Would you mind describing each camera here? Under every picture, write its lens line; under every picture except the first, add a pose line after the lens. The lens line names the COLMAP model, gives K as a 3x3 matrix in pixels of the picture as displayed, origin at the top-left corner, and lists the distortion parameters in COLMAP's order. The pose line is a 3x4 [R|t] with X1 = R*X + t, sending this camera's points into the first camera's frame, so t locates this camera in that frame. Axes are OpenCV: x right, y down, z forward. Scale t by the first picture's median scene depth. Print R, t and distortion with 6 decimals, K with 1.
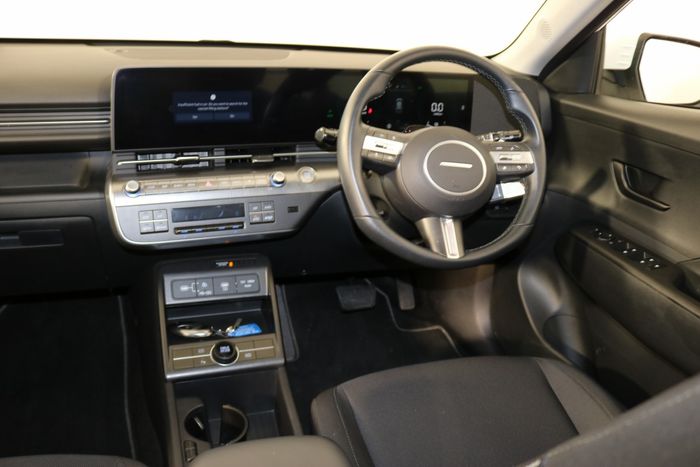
lens RADIAL K [[563.6, 0, 341.5], [0, 563.6, 243.0], [0, 0, 1]] dist [-0.156835, 0.116506]
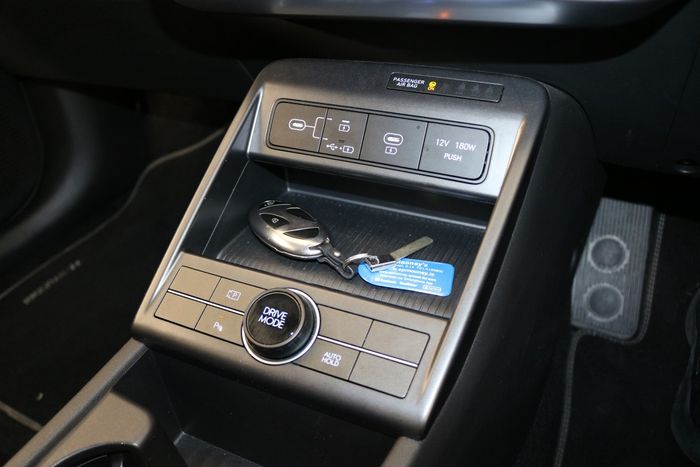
lens RADIAL K [[563.6, 0, 341.5], [0, 563.6, 243.0], [0, 0, 1]] dist [-0.156835, 0.116506]
pose [[0.699511, 0.326994, -0.635420, 0.021876], [-0.164945, 0.939040, 0.301658, 0.035488], [0.695325, -0.106204, 0.710805, 0.736201]]
